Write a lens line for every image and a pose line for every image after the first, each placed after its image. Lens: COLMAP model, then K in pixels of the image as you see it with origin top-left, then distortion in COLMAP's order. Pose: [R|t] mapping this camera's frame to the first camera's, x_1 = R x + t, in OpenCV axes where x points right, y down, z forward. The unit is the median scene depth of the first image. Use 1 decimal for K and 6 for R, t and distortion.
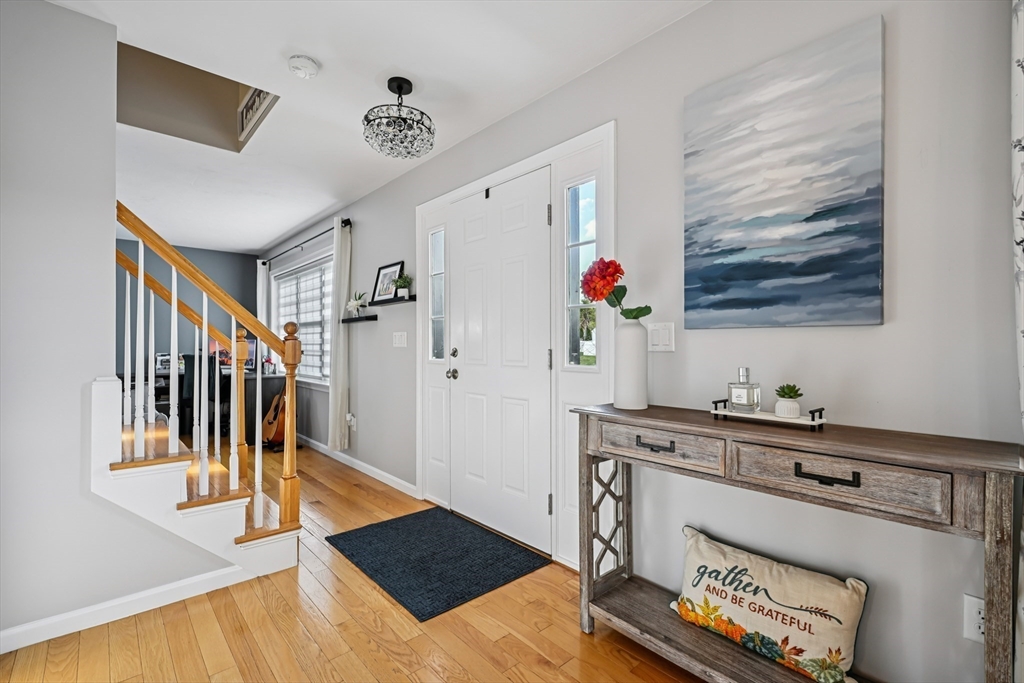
lens RADIAL K [[455.6, 0, 511.8], [0, 455.6, 343.2], [0, 0, 1]] dist [-0.001049, -0.000109]
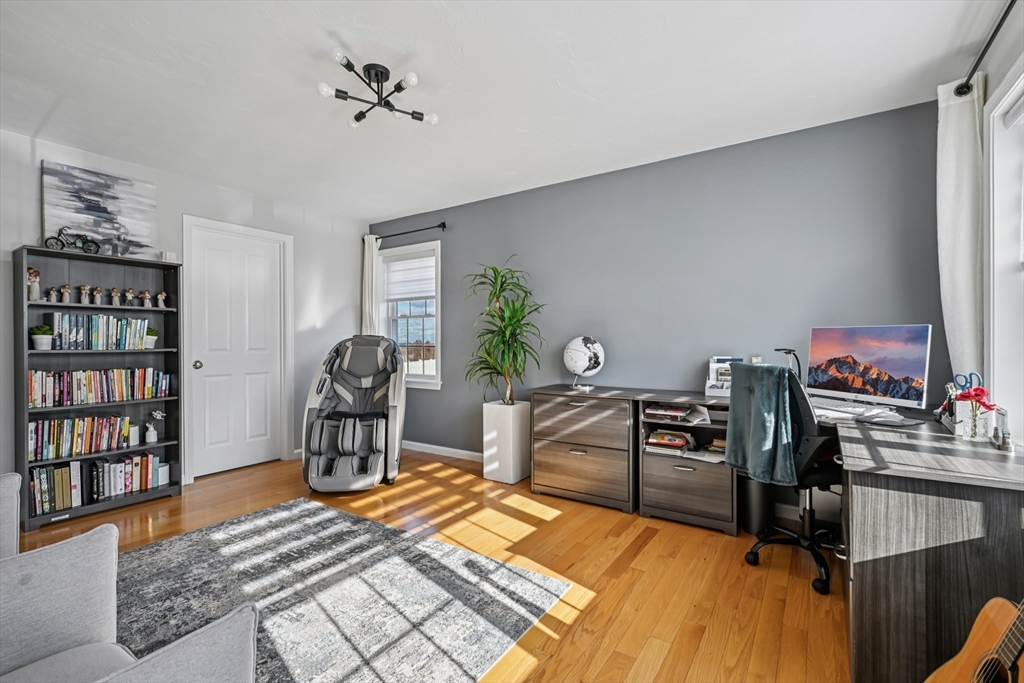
lens RADIAL K [[455.6, 0, 512.4], [0, 455.6, 340.2], [0, 0, 1]] dist [-0.001049, -0.000109]
pose [[0.247149, 0.000739, -0.968977, -0.512986], [0.005367, 0.999983, 0.002131, 0.004504], [0.968963, -0.005727, 0.247141, 1.009354]]
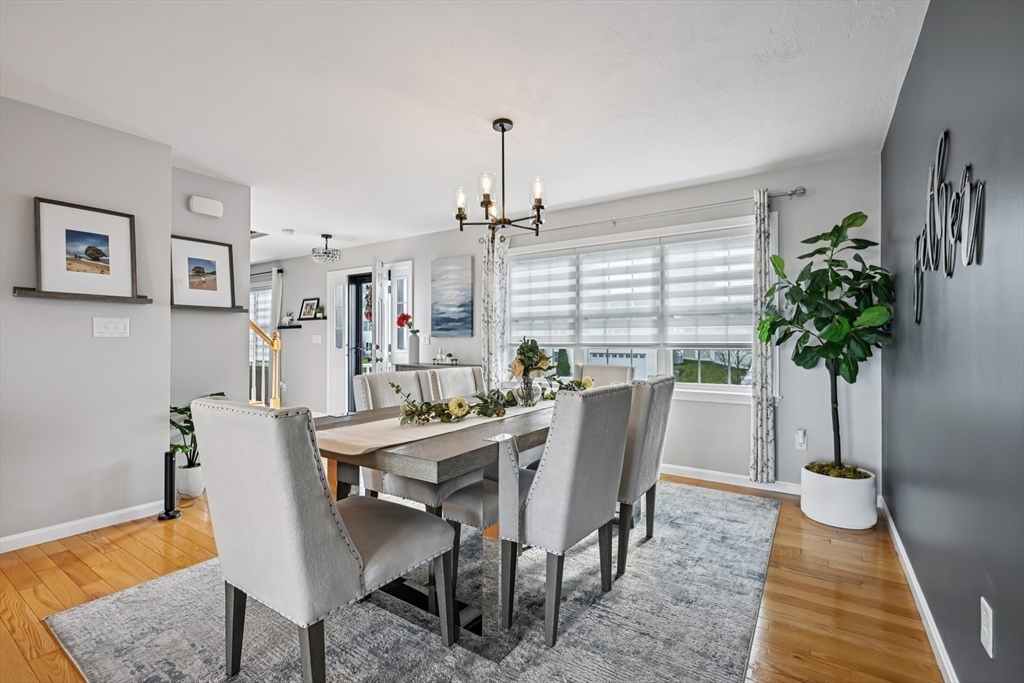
lens RADIAL K [[455.6, 0, 515.7], [0, 455.6, 344.6], [0, 0, 1]] dist [-0.001049, -0.000109]
pose [[0.968304, 0.006015, 0.249703, 0.129000], [-0.007271, 0.999965, 0.004110, 0.001714], [-0.249669, -0.005796, 0.968314, -1.598854]]
